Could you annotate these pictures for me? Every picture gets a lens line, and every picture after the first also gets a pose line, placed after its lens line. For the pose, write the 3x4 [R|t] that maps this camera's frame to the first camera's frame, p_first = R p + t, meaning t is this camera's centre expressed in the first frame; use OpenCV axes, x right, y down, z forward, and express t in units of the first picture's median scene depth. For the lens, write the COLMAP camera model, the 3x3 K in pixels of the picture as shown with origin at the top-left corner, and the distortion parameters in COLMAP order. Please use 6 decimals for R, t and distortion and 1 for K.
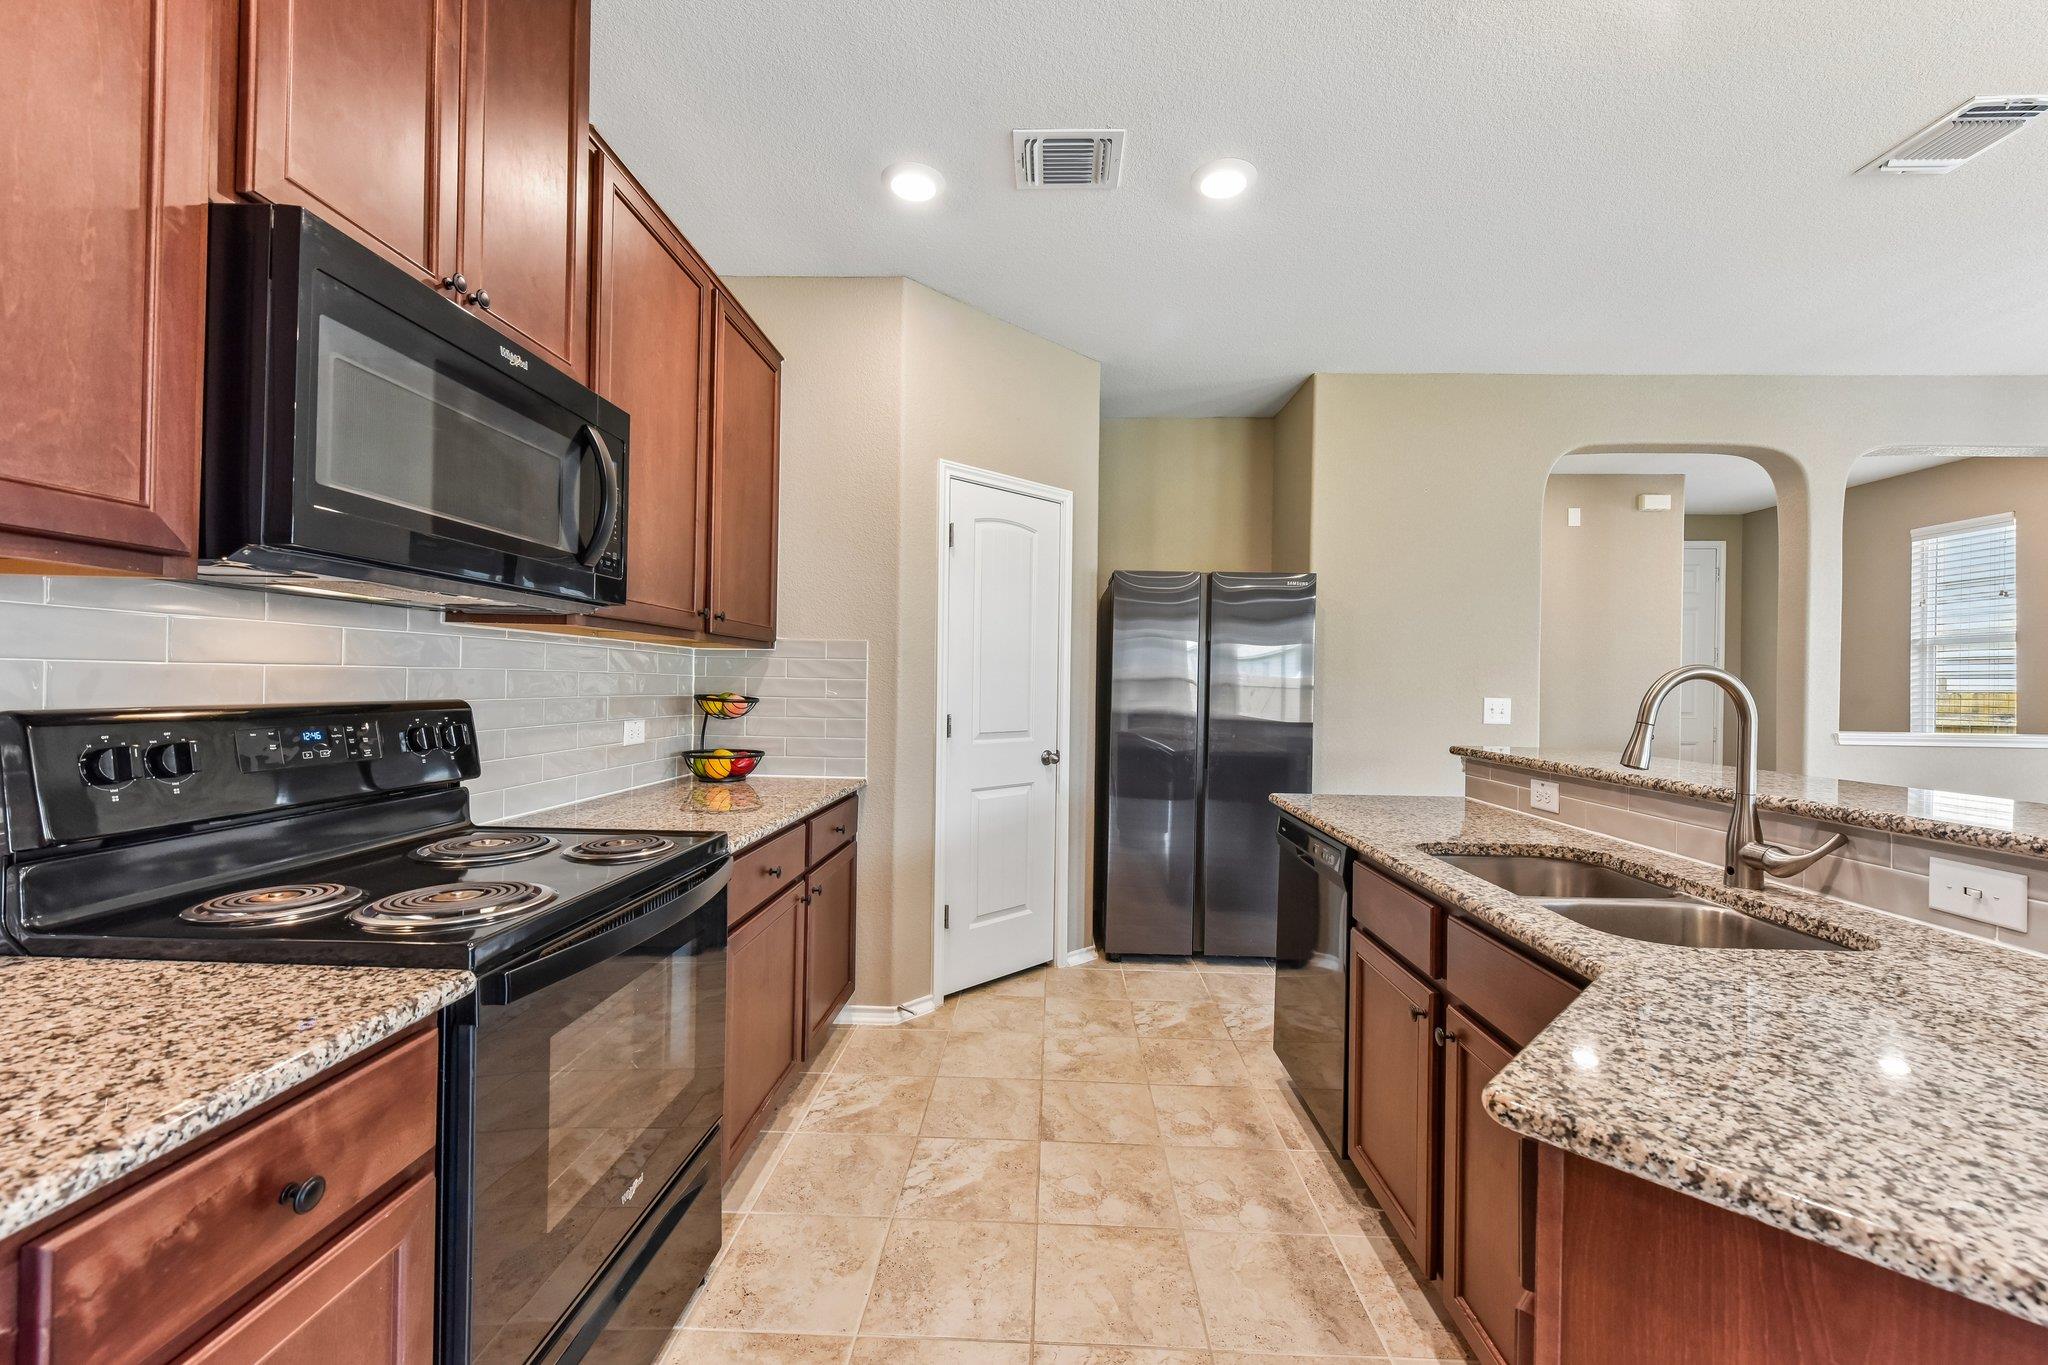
lens RADIAL K [[801.1, 0, 1040.5], [0, 801.1, 685.2], [0, 0, 1]] dist [0.007425, -0.002669]
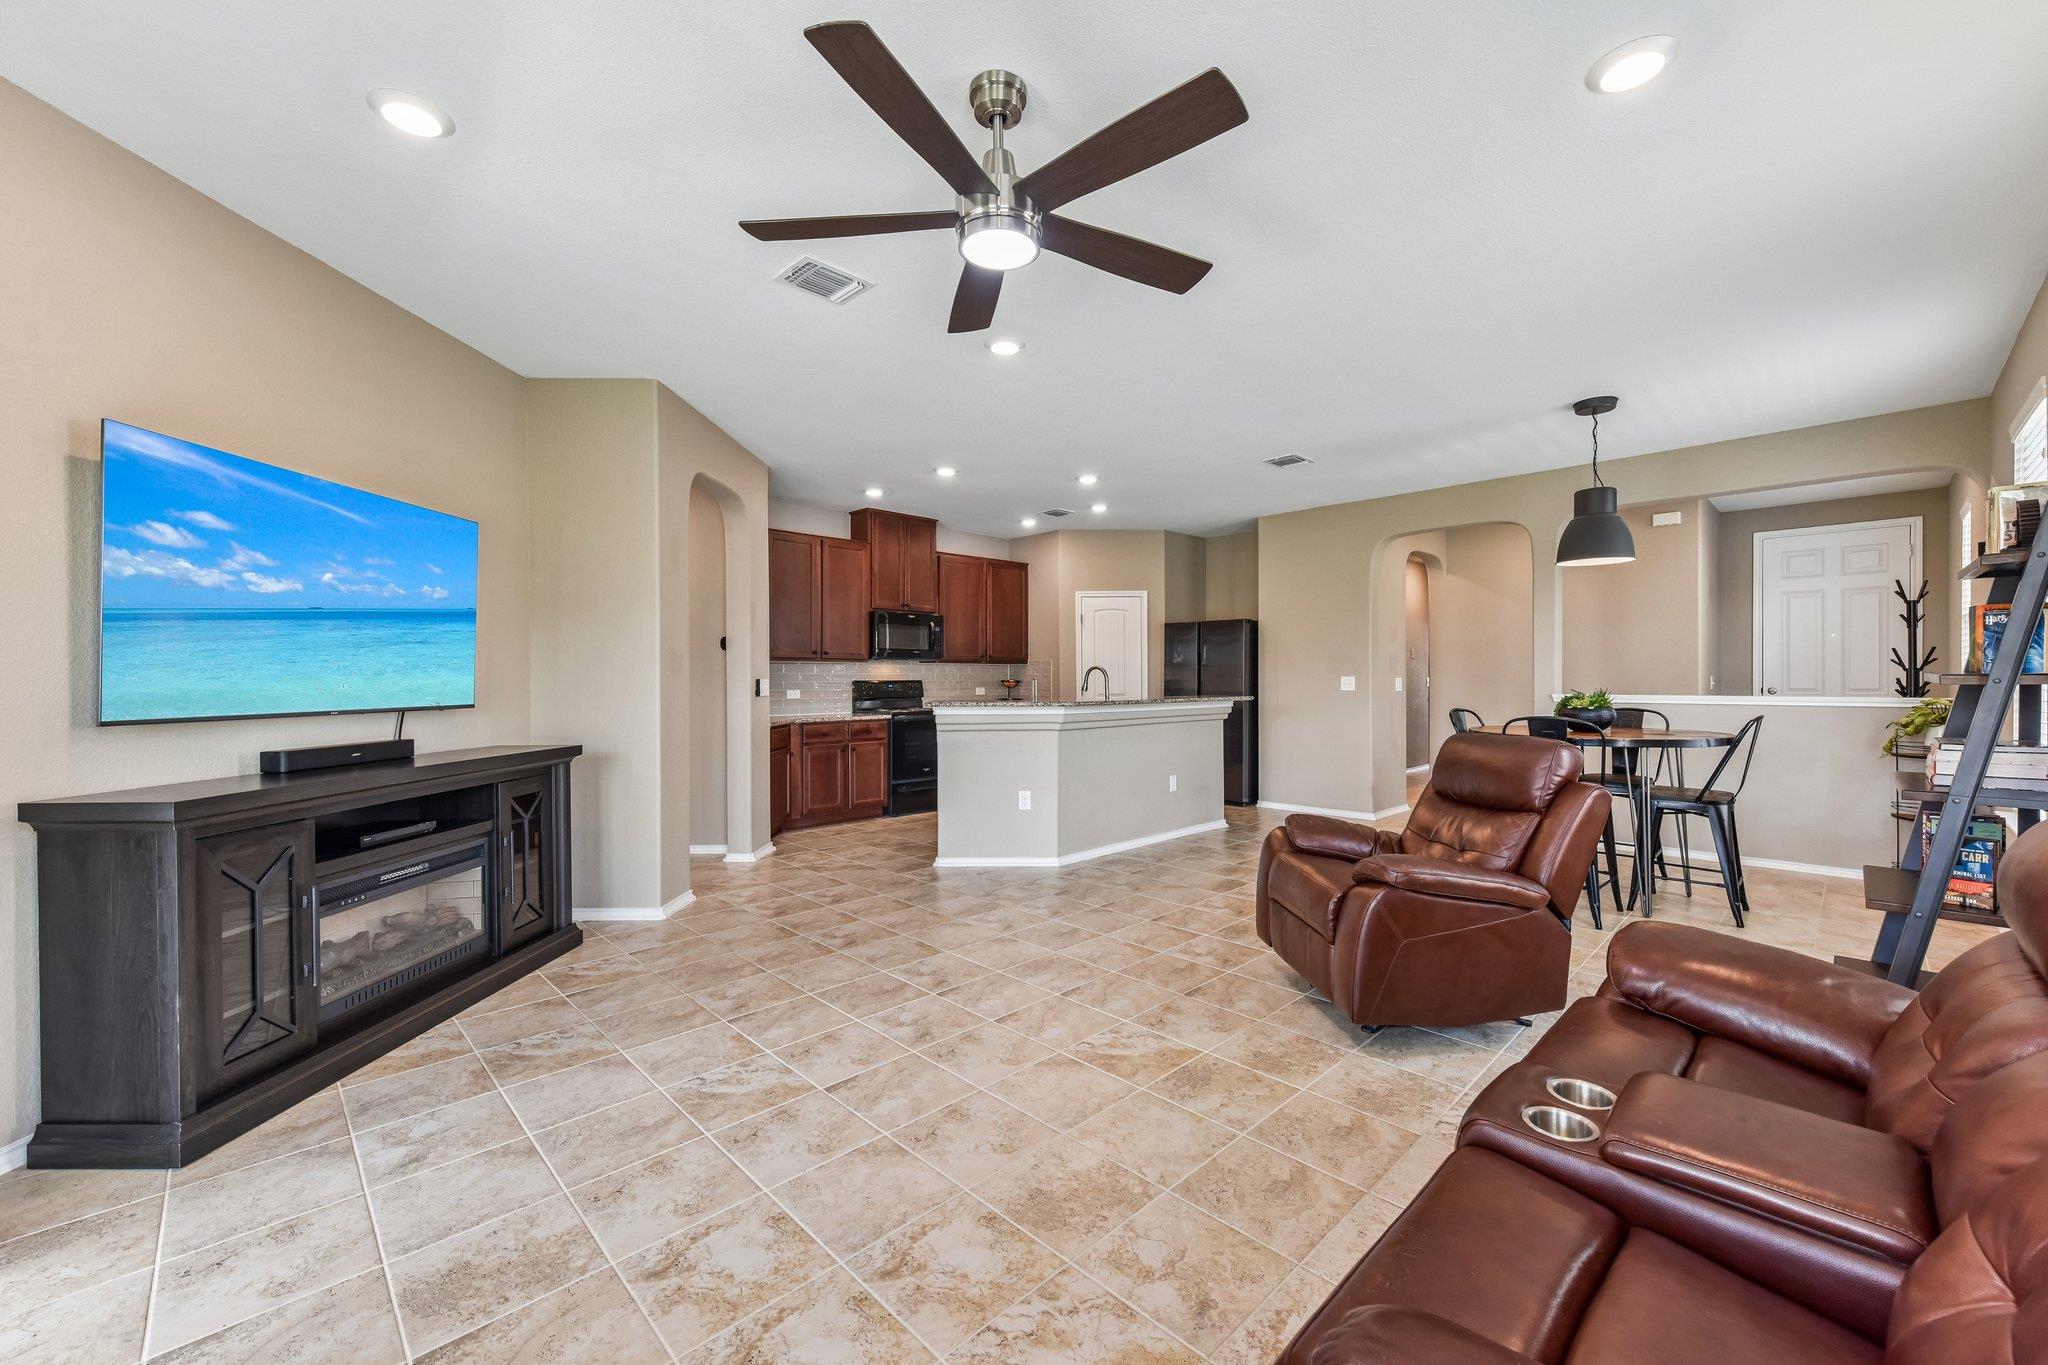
lens RADIAL K [[801.1, 0, 1045.1], [0, 801.1, 681.4], [0, 0, 1]] dist [0.007425, -0.002669]
pose [[0.725893, -0.014856, -0.687647, 1.743630], [0.012932, 0.999885, -0.007950, 0.042154], [0.687686, -0.003122, 0.726001, -1.087257]]
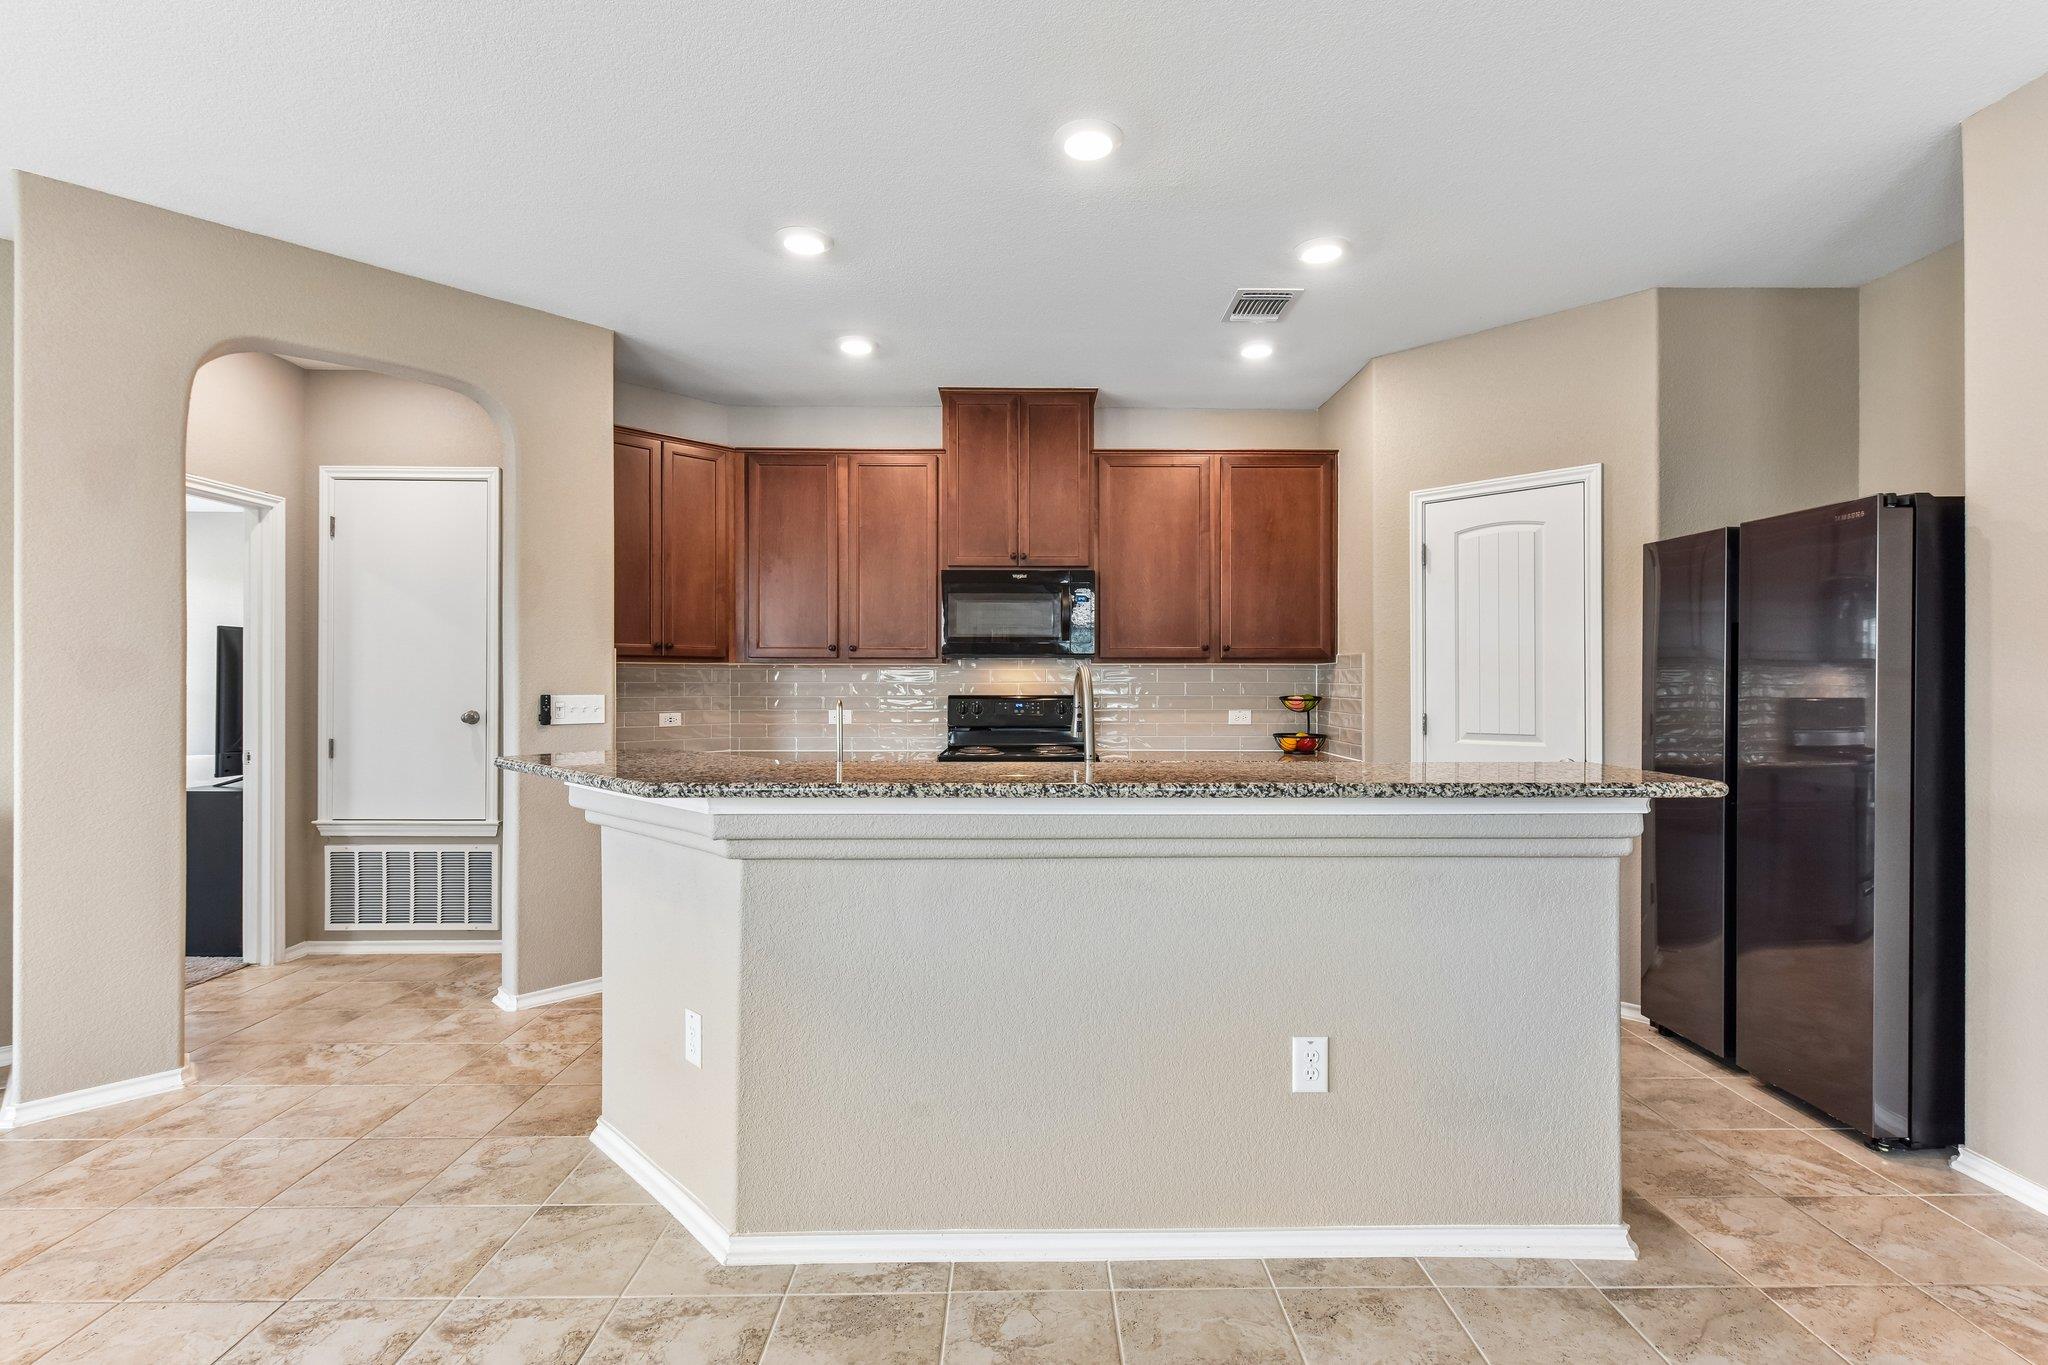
lens RADIAL K [[916.3, 0, 1041.1], [0, 916.3, 681.2], [0, 0, 1]] dist [0.004321, -0.001051]
pose [[0.042274, -0.019199, -0.998922, 1.238483], [-0.000691, 0.999815, -0.019246, 0.017274], [0.999106, 0.001504, 0.042253, 0.436670]]
